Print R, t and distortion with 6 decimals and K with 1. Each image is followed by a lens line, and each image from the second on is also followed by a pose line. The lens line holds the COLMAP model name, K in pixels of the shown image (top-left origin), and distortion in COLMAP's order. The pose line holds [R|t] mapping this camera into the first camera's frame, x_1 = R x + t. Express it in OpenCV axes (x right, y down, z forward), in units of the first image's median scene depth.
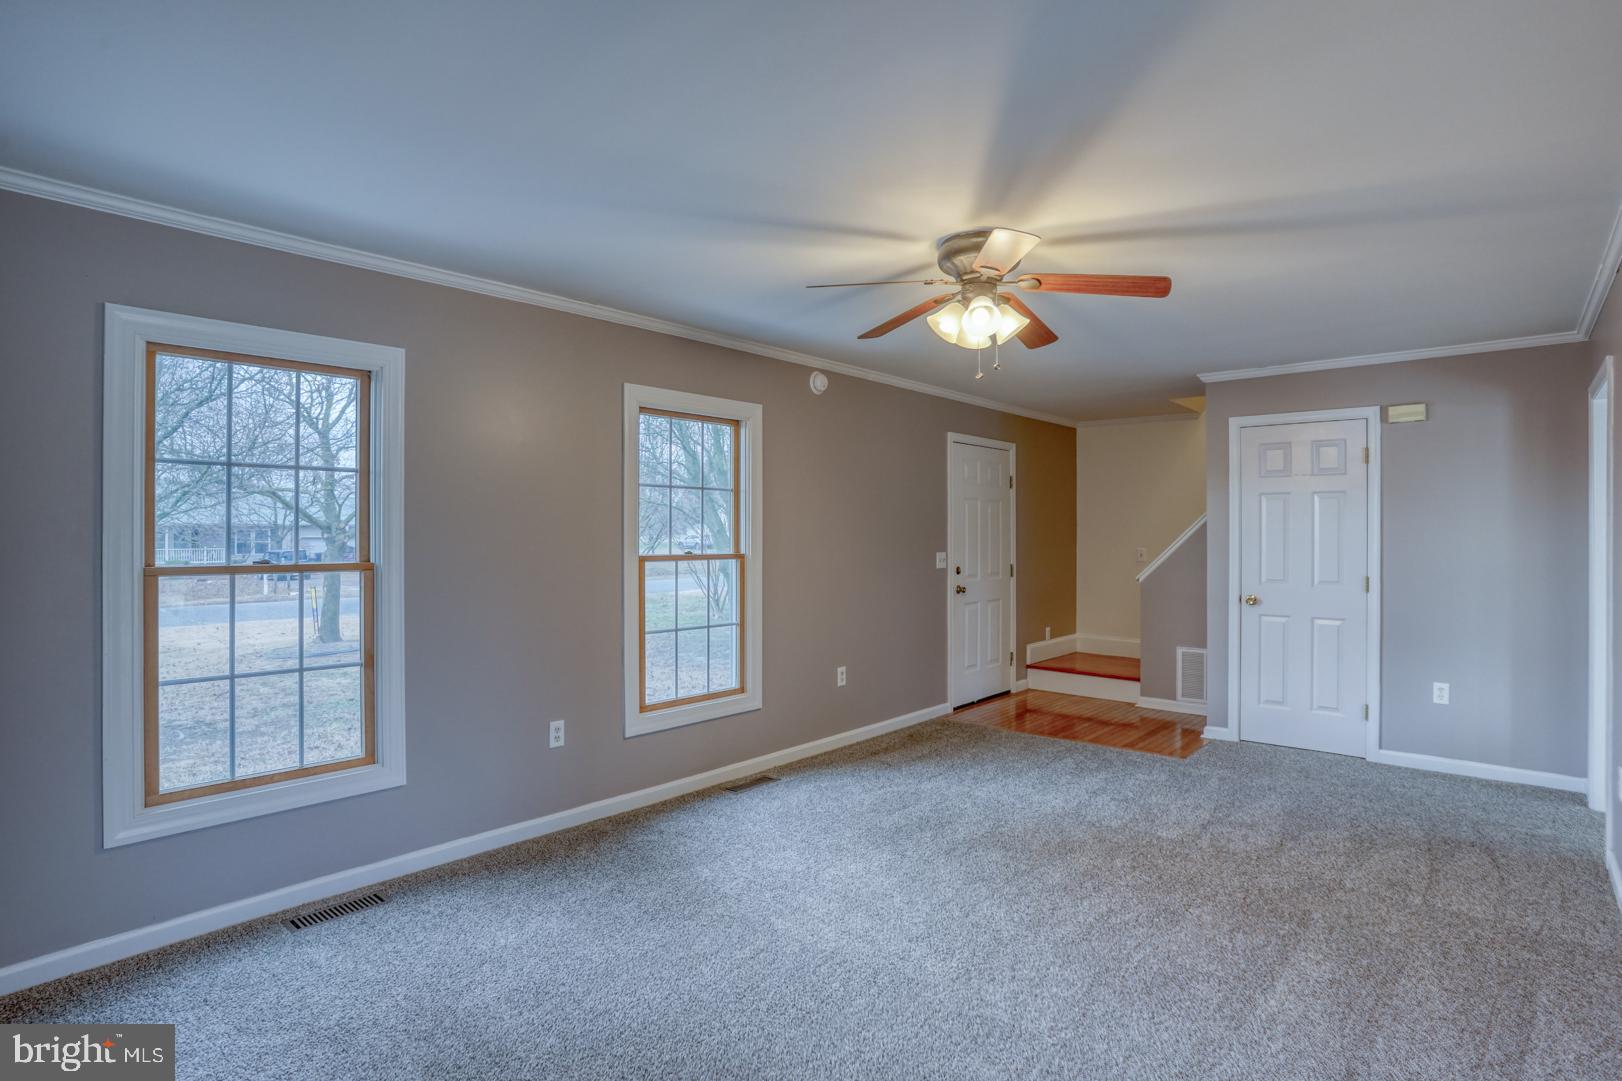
lens RADIAL K [[804.1, 0, 801.2], [0, 804.1, 534.1], [0, 0, 1]] dist [-0.059268, 0.019302]
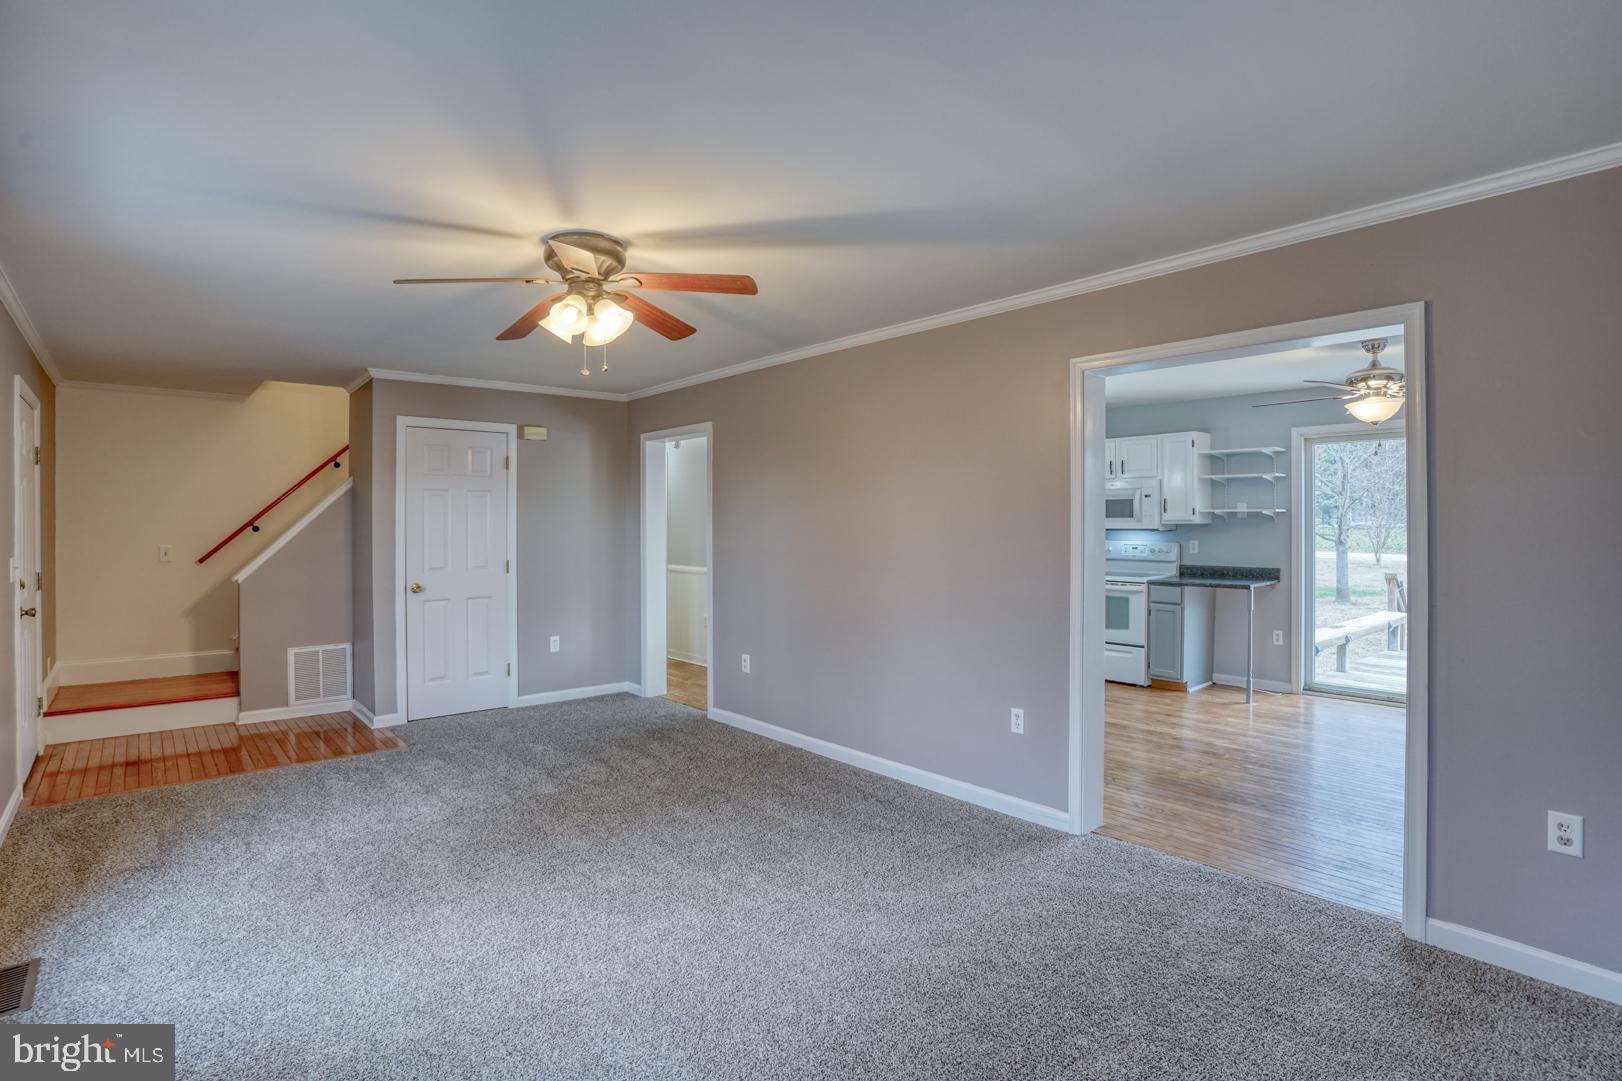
lens RADIAL K [[804.1, 0, 802.0], [0, 804.1, 525.2], [0, 0, 1]] dist [-0.059268, 0.019302]
pose [[0.145120, -0.001742, 0.989413, -0.462259], [0.005299, 0.999985, 0.000983, -0.000356], [-0.989400, 0.005101, 0.145127, 0.355274]]
